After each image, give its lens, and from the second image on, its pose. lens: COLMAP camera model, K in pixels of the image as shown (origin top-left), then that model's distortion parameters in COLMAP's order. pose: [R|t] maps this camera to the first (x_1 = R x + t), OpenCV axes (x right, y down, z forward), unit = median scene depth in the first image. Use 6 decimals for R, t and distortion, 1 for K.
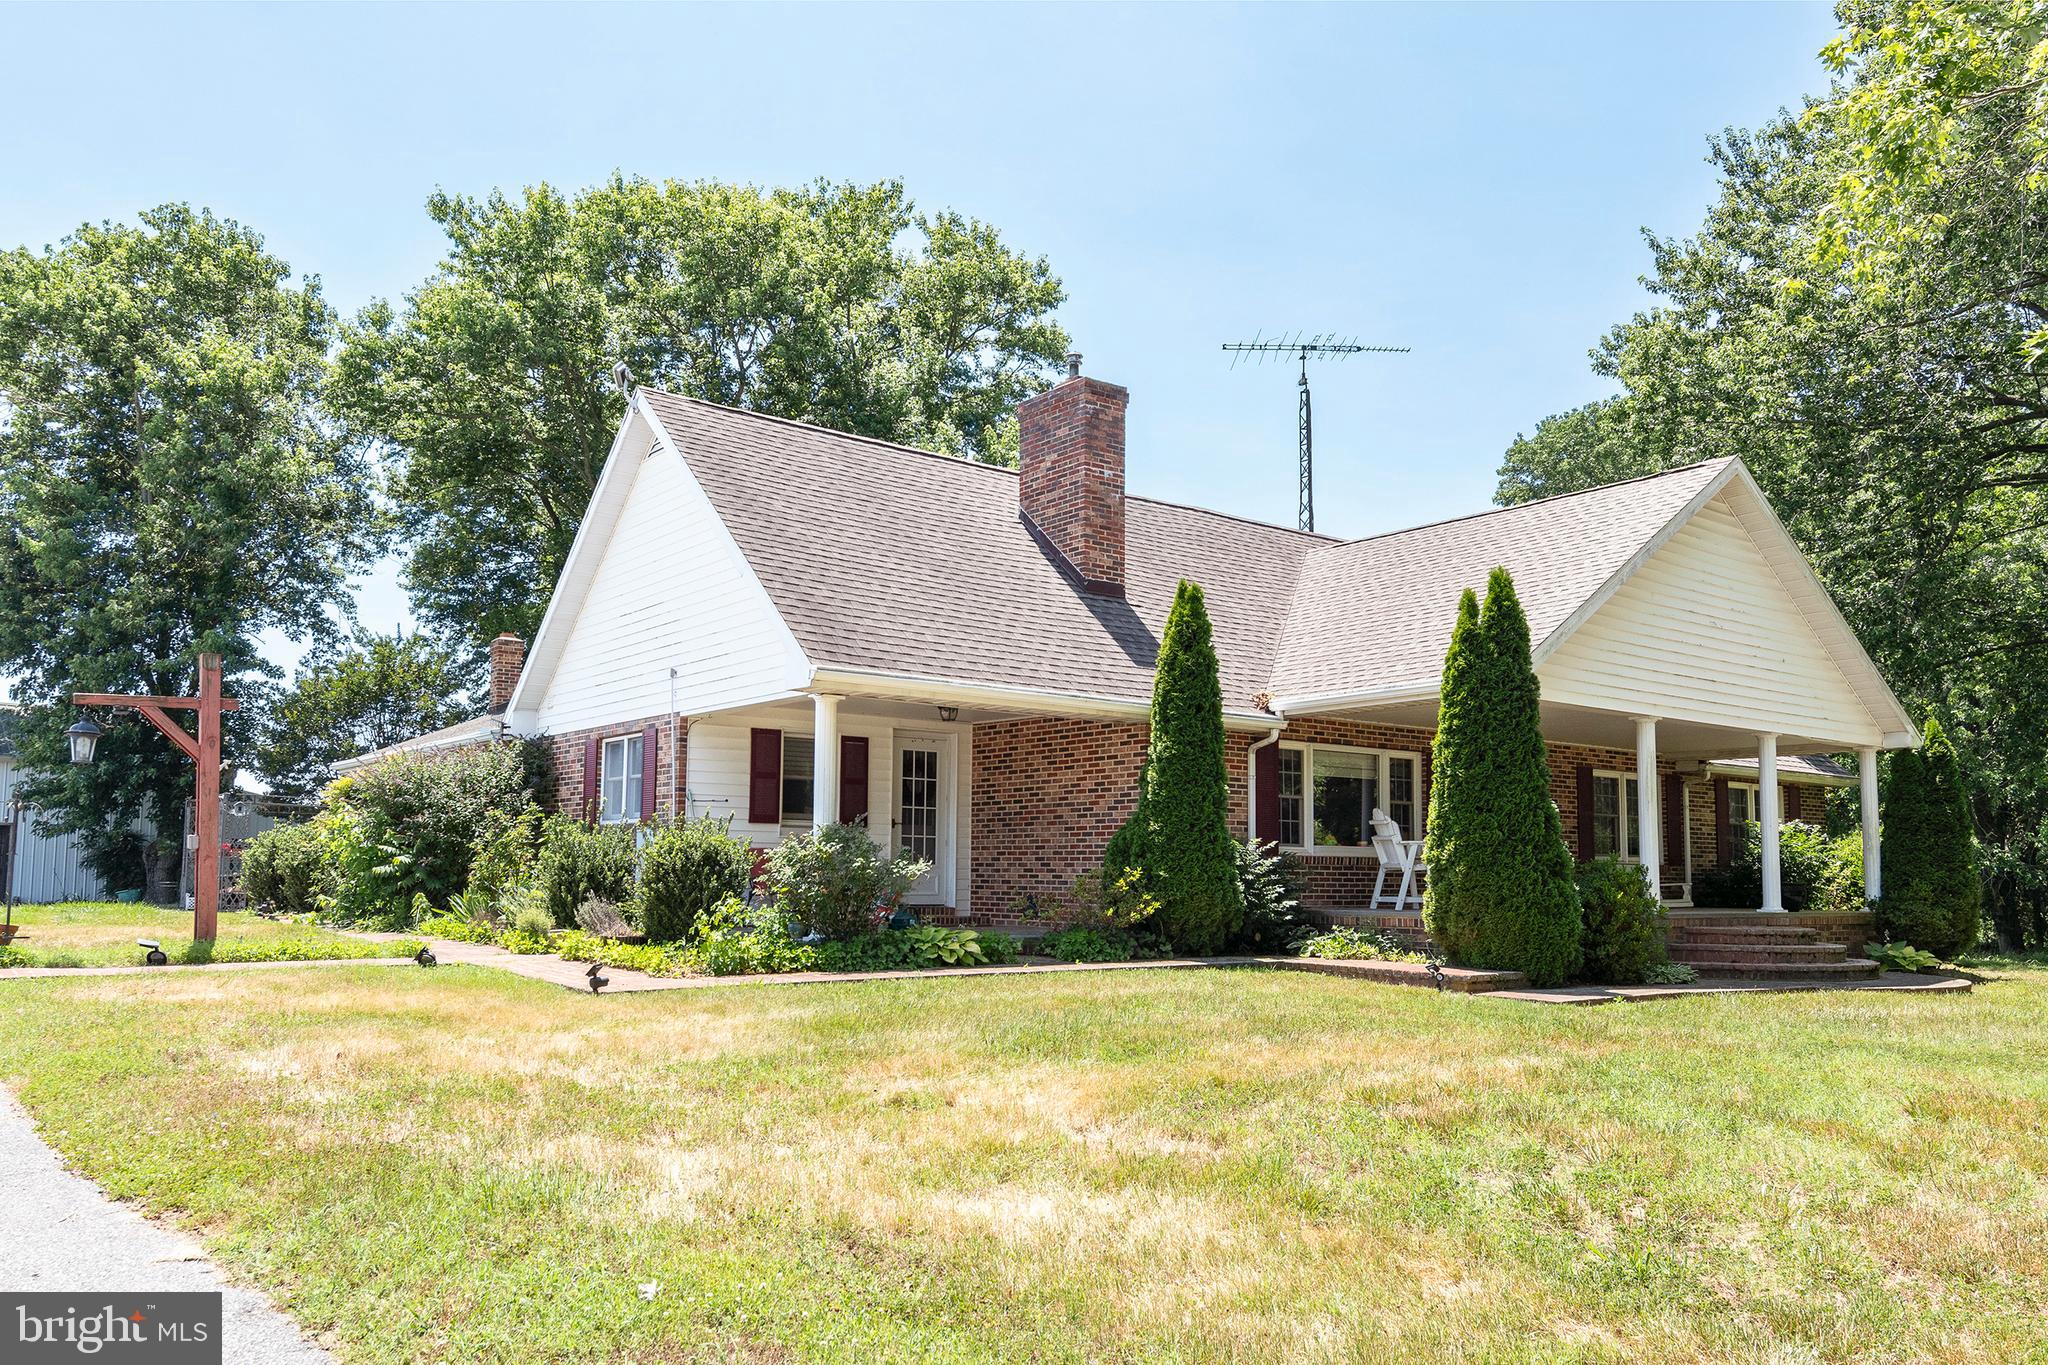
lens RADIAL K [[1453.0, 0, 1022.6], [0, 1453.0, 763.7], [0, 0, 1]] dist [-0.002796, -0.000913]
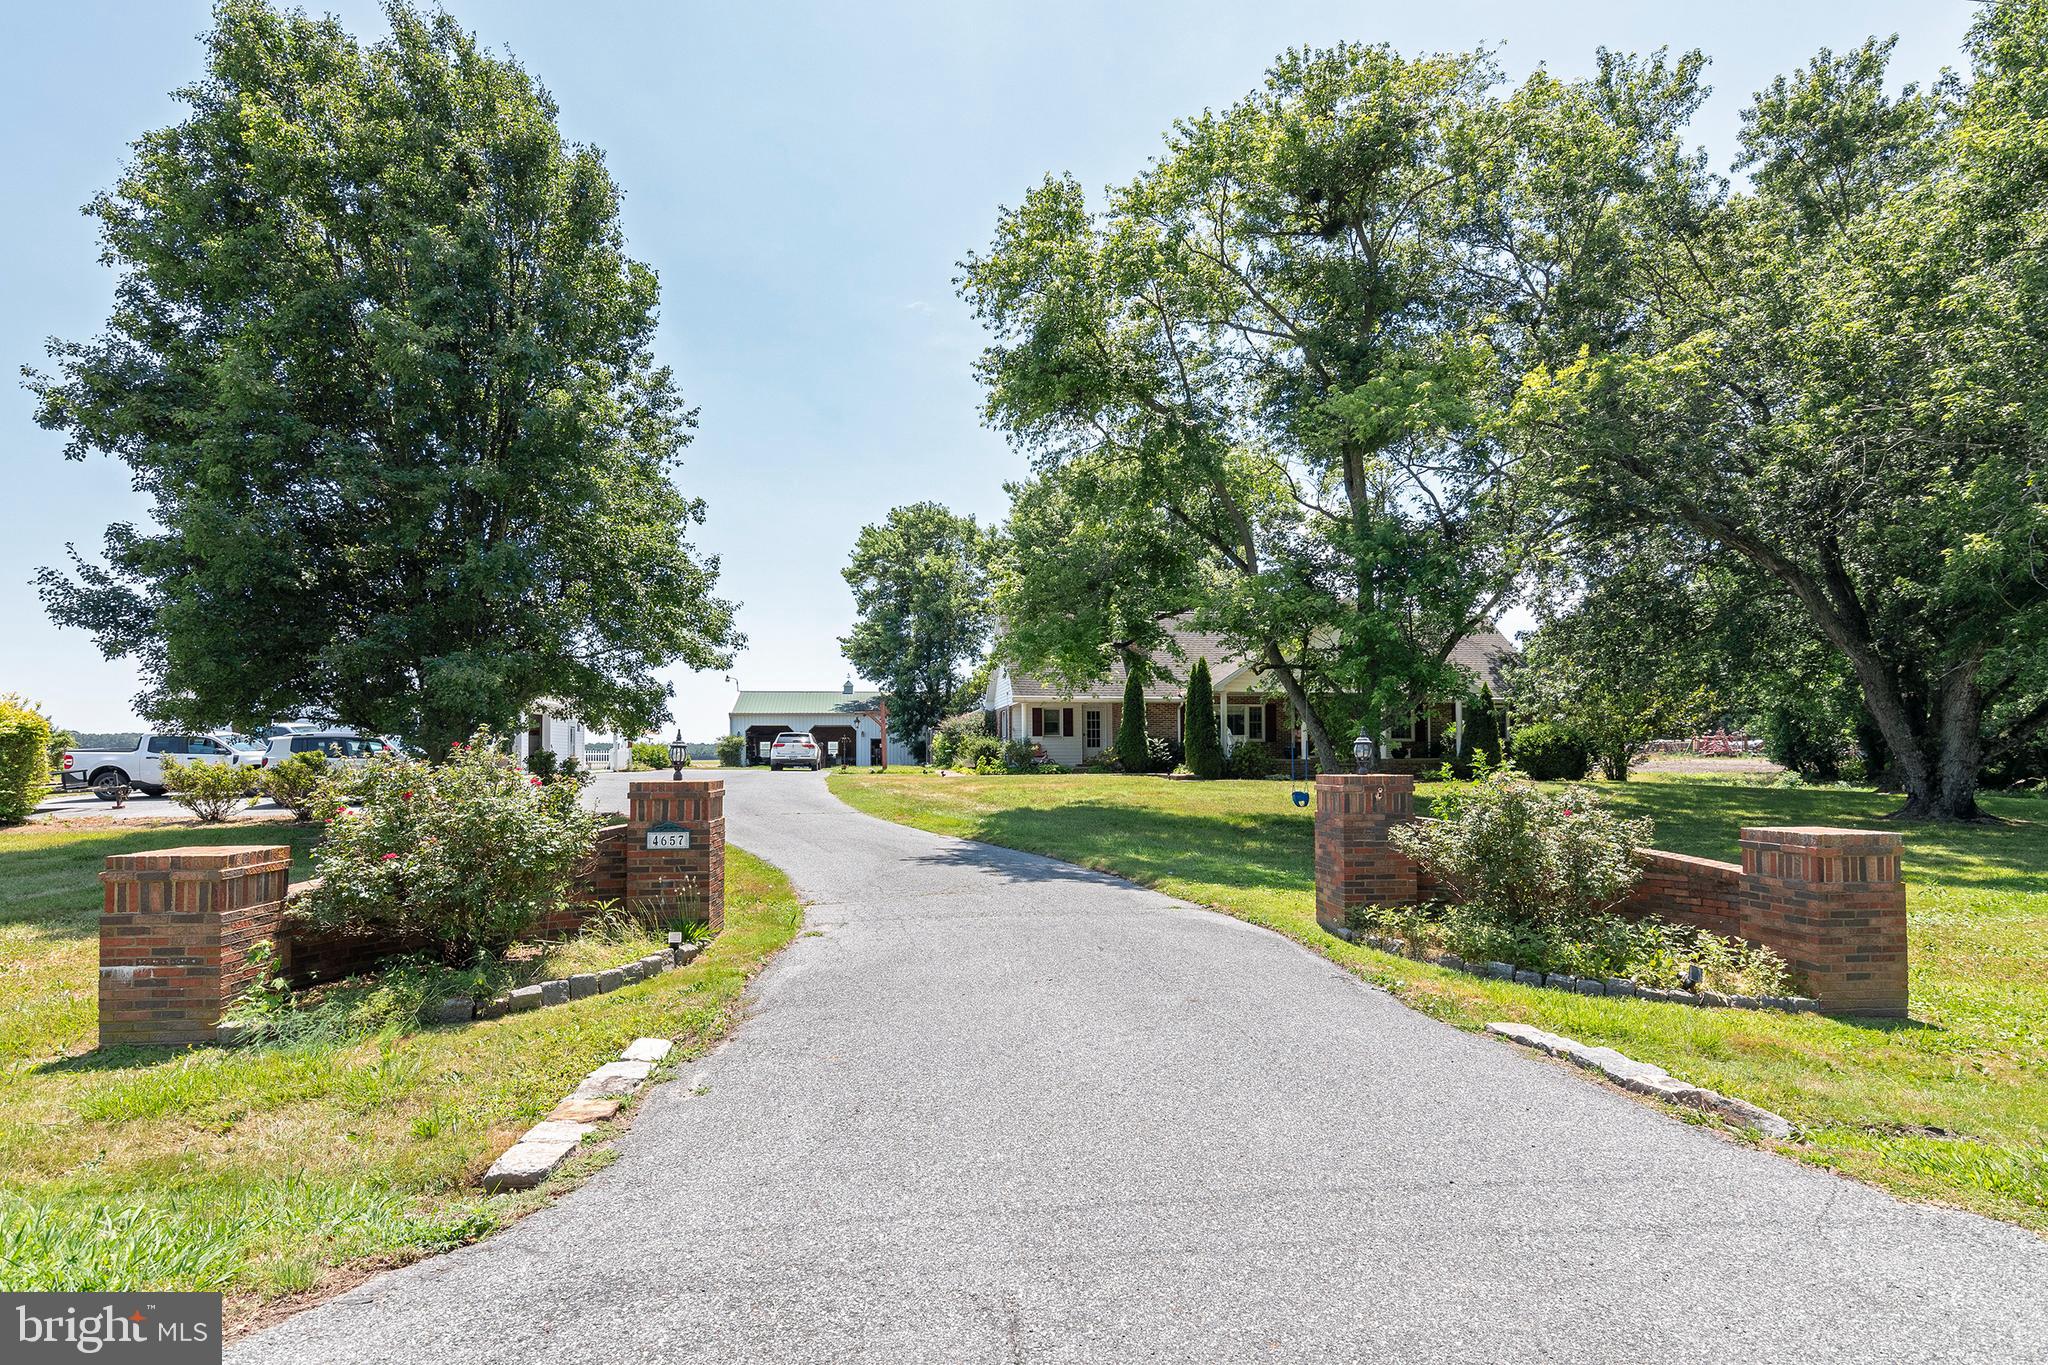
lens RADIAL K [[1014.0, 0, 1024.0], [0, 1014.0, 682.5], [0, 0, 1]] dist [0.001059, 0.000074]
pose [[0.871630, -0.048494, -0.487760, 0.468713], [0.048853, 0.998734, -0.011995, -0.028323], [0.487725, -0.013373, 0.872895, -0.522417]]
